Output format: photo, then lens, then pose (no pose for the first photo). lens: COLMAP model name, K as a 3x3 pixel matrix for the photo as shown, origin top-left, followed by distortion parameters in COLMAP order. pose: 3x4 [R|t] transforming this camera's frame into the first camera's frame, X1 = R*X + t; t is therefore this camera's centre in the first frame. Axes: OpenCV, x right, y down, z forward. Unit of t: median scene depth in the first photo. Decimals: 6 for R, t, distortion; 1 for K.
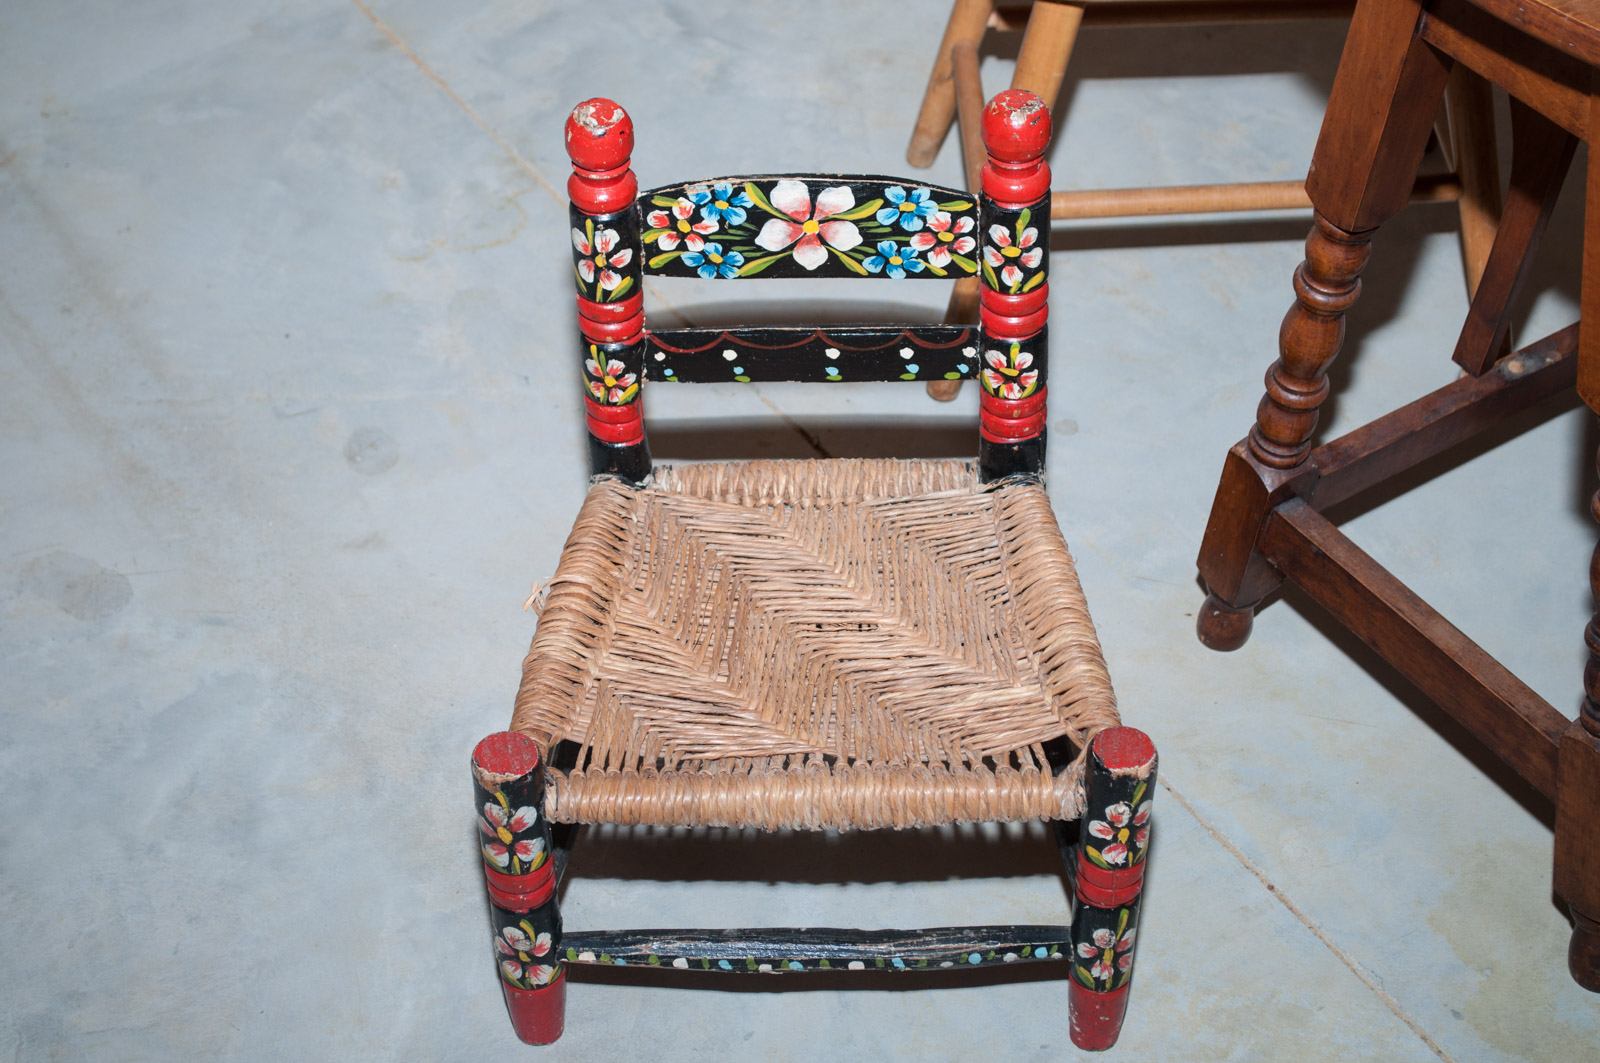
lens RADIAL K [[2922.5, 0, 800.0], [0, 2922.5, 531.5], [0, 0, 1]] dist [-0.020248, 0.100102]
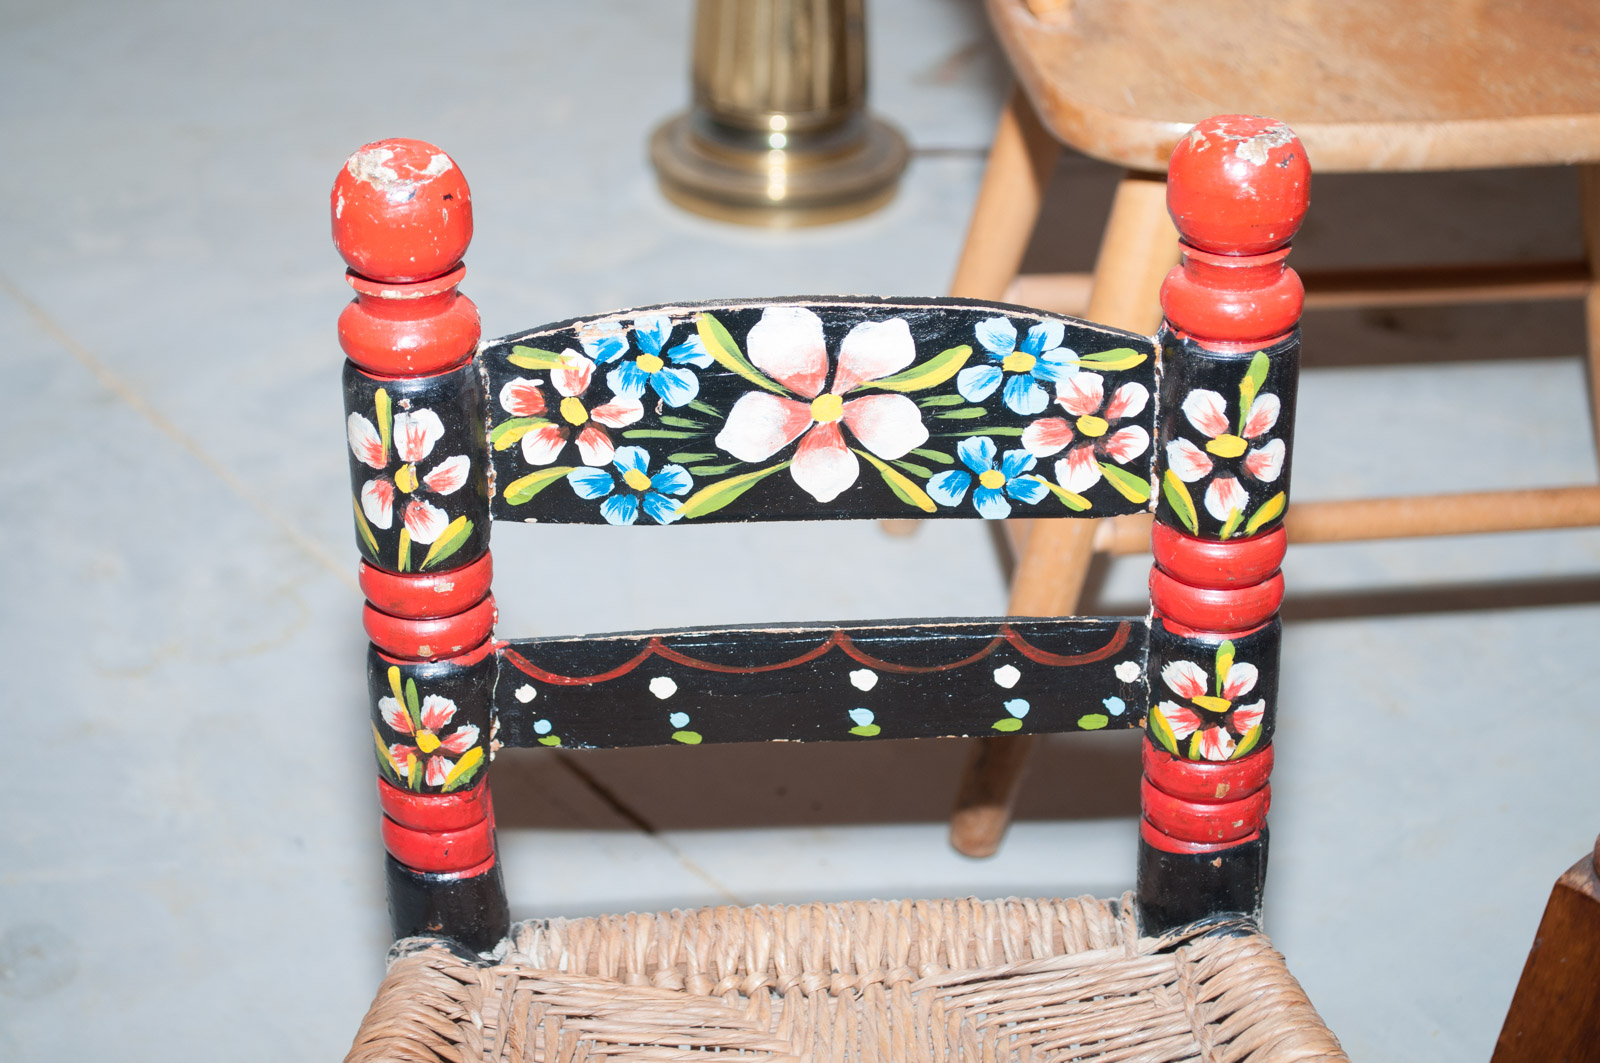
lens RADIAL K [[2902.8, 0, 800.0], [0, 2902.8, 531.5], [0, 0, 1]] dist [0.016410, 0.061258]
pose [[0.998188, -0.017274, 0.057635, -0.029825], [0.029090, 0.977059, -0.210972, 0.021575], [-0.052669, 0.212266, 0.975792, 0.513206]]
